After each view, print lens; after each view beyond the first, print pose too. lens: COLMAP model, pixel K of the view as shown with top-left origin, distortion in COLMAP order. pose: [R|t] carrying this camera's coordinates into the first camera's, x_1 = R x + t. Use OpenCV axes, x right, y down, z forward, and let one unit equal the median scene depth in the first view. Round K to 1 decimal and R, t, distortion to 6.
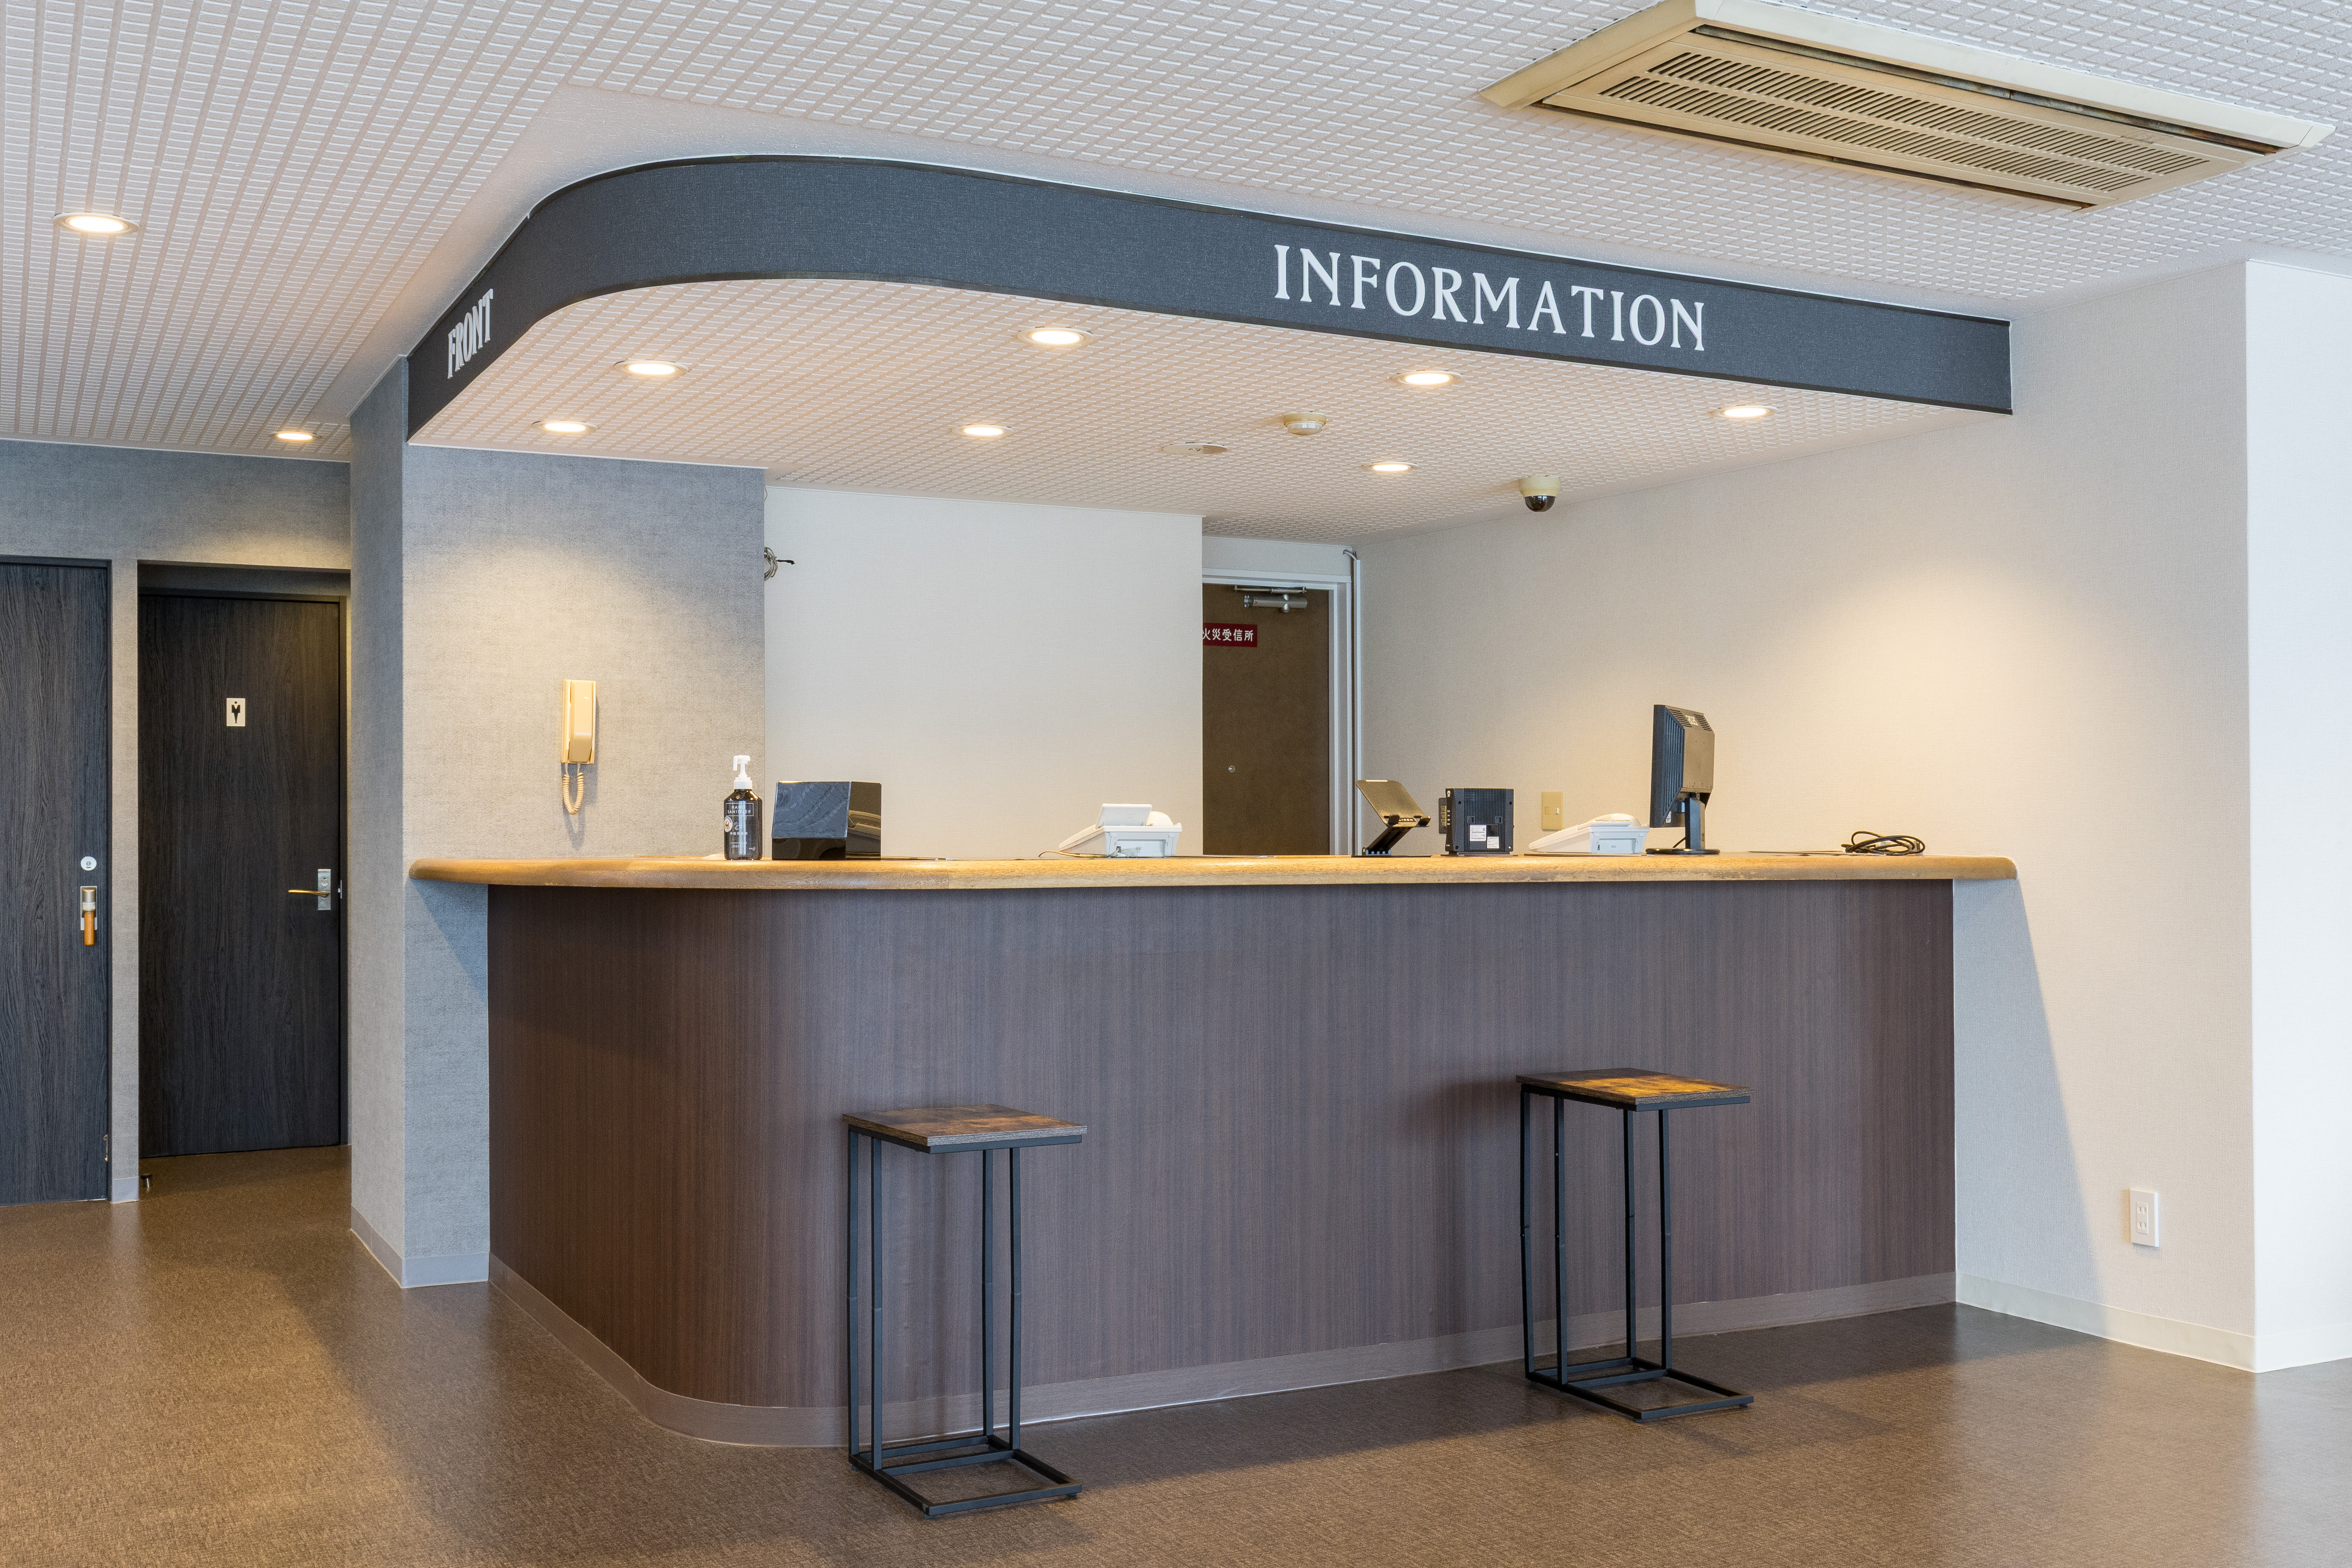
lens RADIAL K [[2271.5, 0, 1173.7], [0, 2271.5, 784.7], [0, 0, 1]] dist [0.008350, 0.000000]
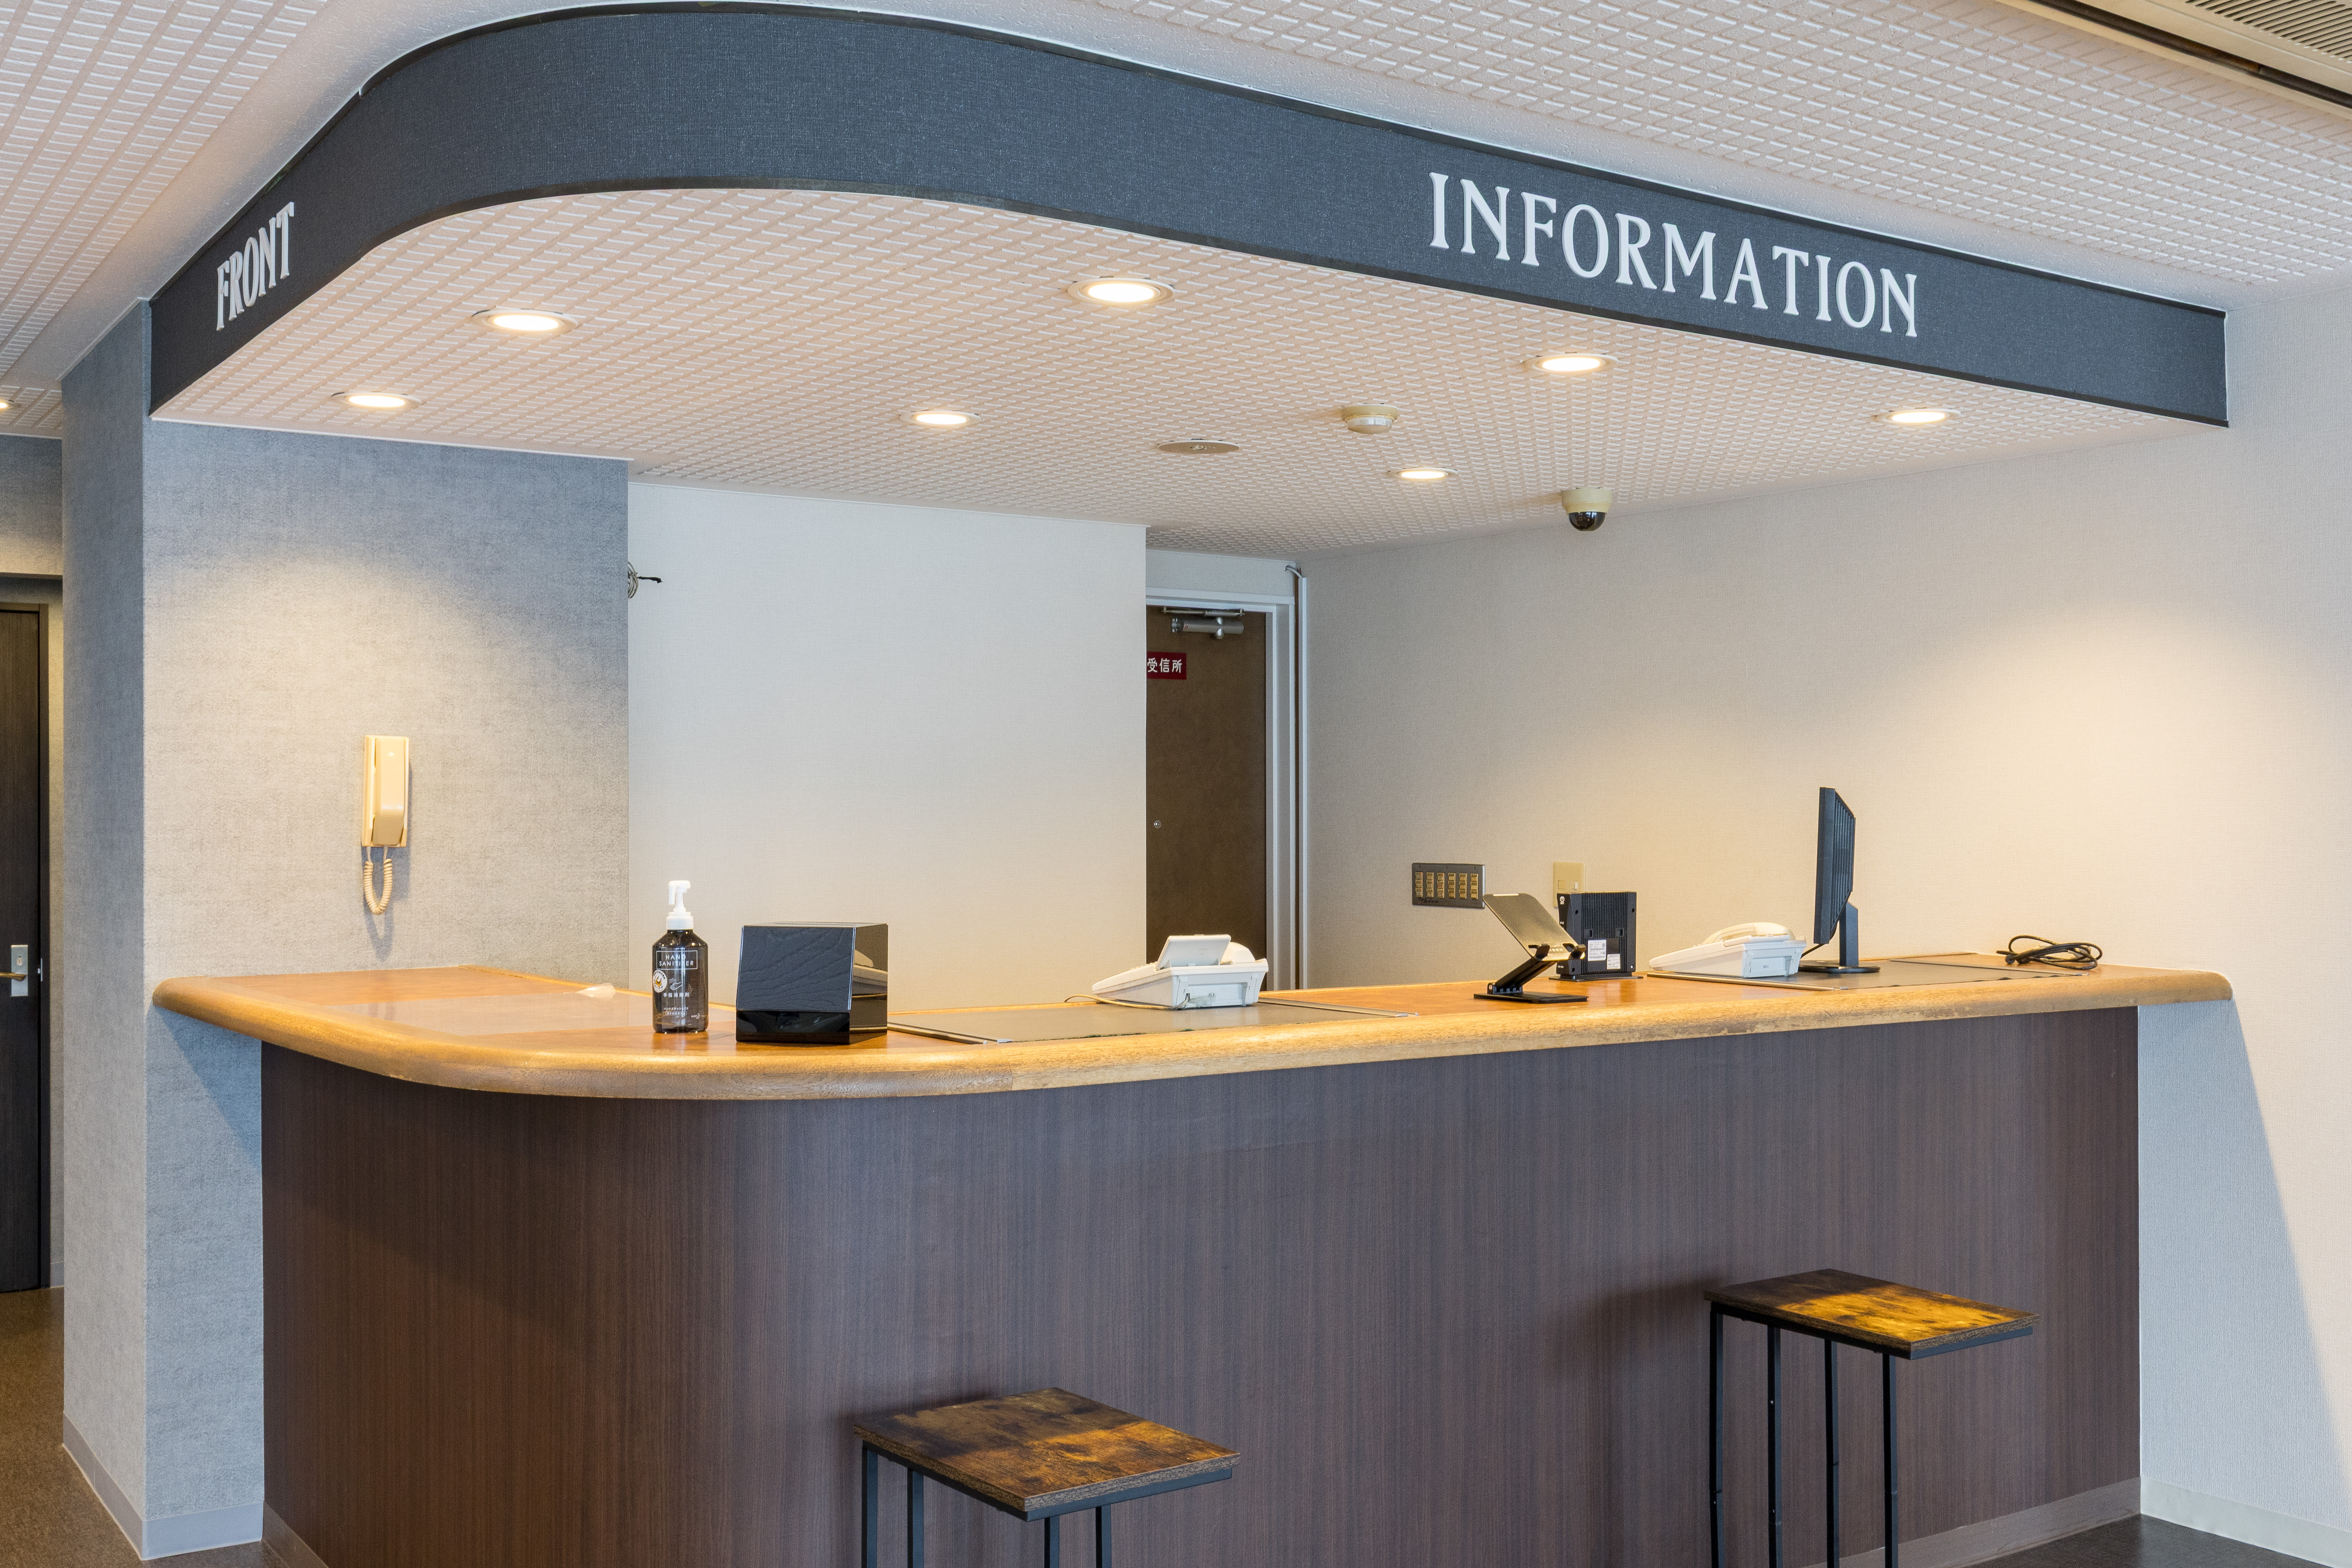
lens RADIAL K [[2271.5, 0, 1178.5], [0, 2271.5, 791.3], [0, 0, 1]] dist [0.008350, 0.000000]
pose [[0.992656, 0.002565, 0.120946, -0.102041], [-0.003551, 0.999962, 0.007941, -0.038617], [-0.120921, -0.008312, 0.992627, 0.242772]]
